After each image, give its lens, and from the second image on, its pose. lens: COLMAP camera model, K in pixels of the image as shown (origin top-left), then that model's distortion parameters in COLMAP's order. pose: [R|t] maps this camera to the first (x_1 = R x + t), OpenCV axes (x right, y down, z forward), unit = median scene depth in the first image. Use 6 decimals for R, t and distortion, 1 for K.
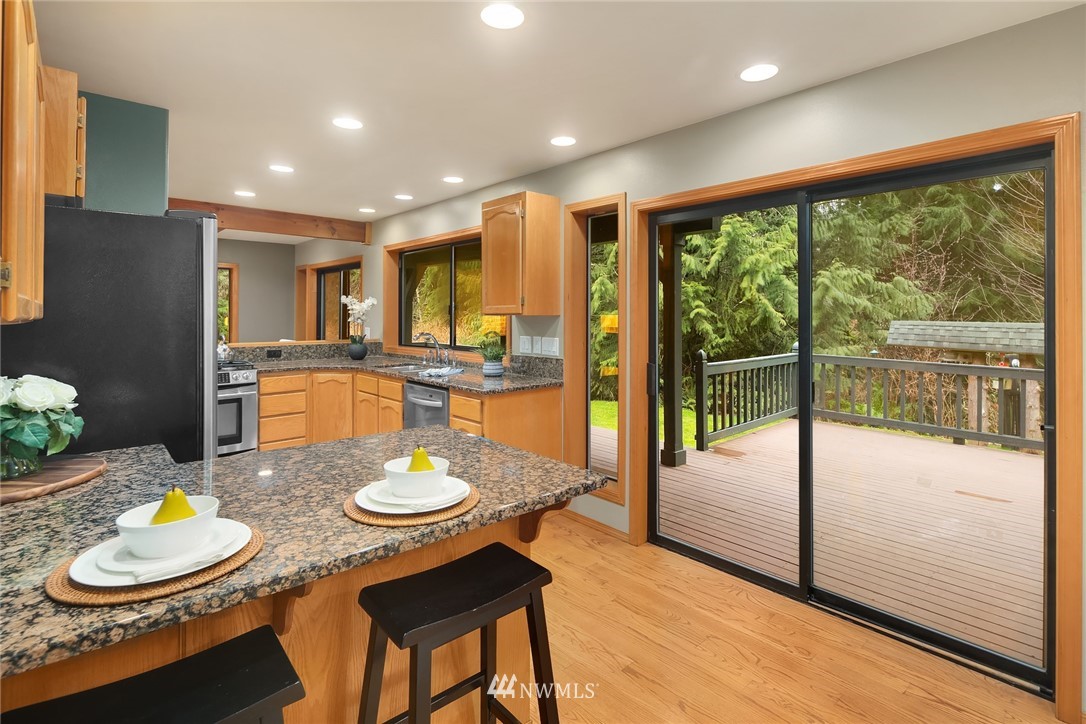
lens RADIAL K [[524.3, 0, 554.3], [0, 524.3, 309.2], [0, 0, 1]] dist [-0.001656, -0.001431]
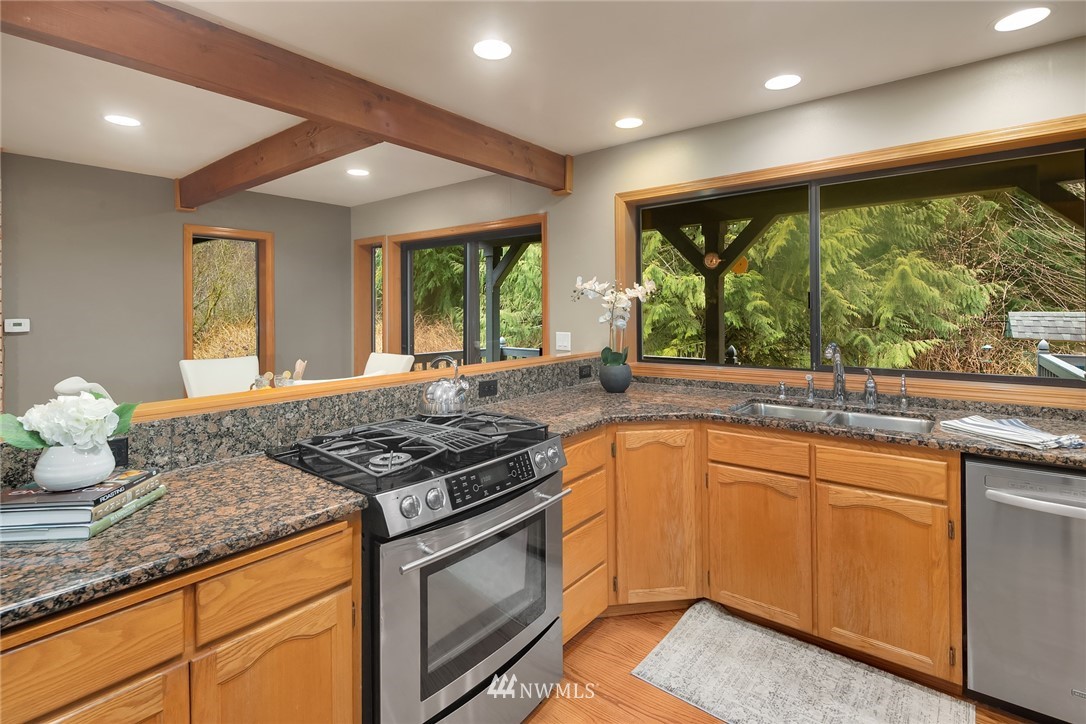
lens RADIAL K [[524.3, 0, 554.3], [0, 524.3, 309.2], [0, 0, 1]] dist [-0.001656, -0.001431]
pose [[0.987980, -0.010038, 0.154256, -0.284485], [0.008526, 0.999909, 0.010458, 0.001420], [-0.154347, -0.009017, 0.987976, 0.250241]]
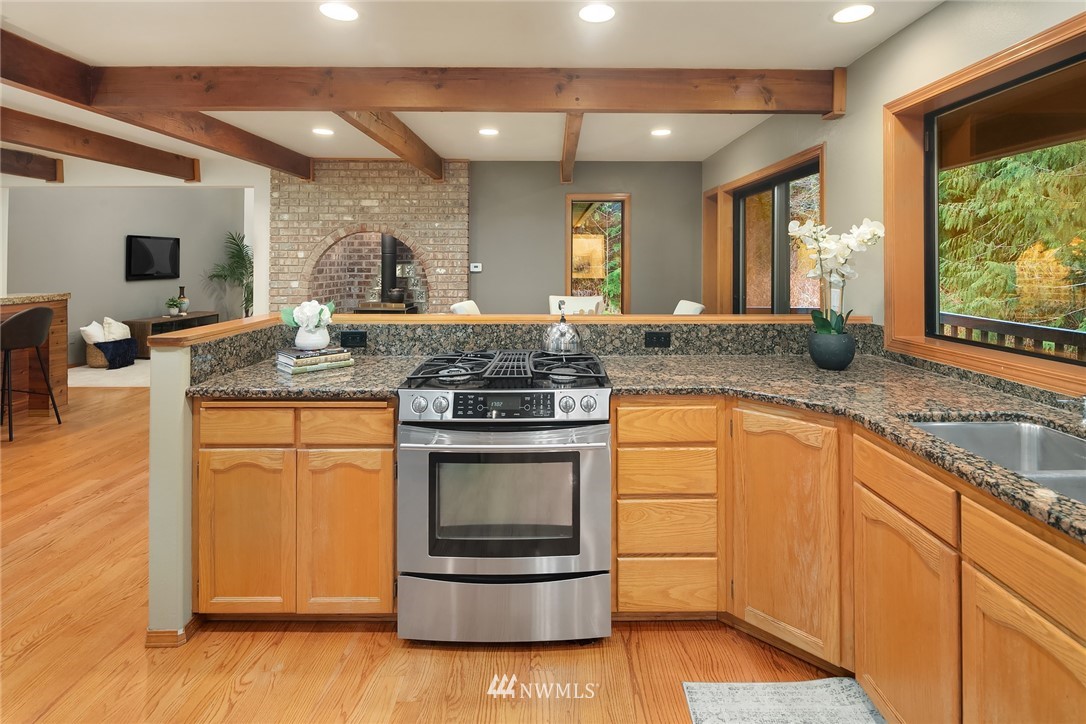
lens RADIAL K [[534.7, 0, 554.6], [0, 534.7, 254.3], [0, 0, 1]] dist [0.002548, -0.006925]
pose [[0.738219, -0.007925, -0.674515, -0.133767], [0.005837, 0.999969, -0.005360, 0.002494], [0.674536, 0.000020, 0.738242, 0.284864]]
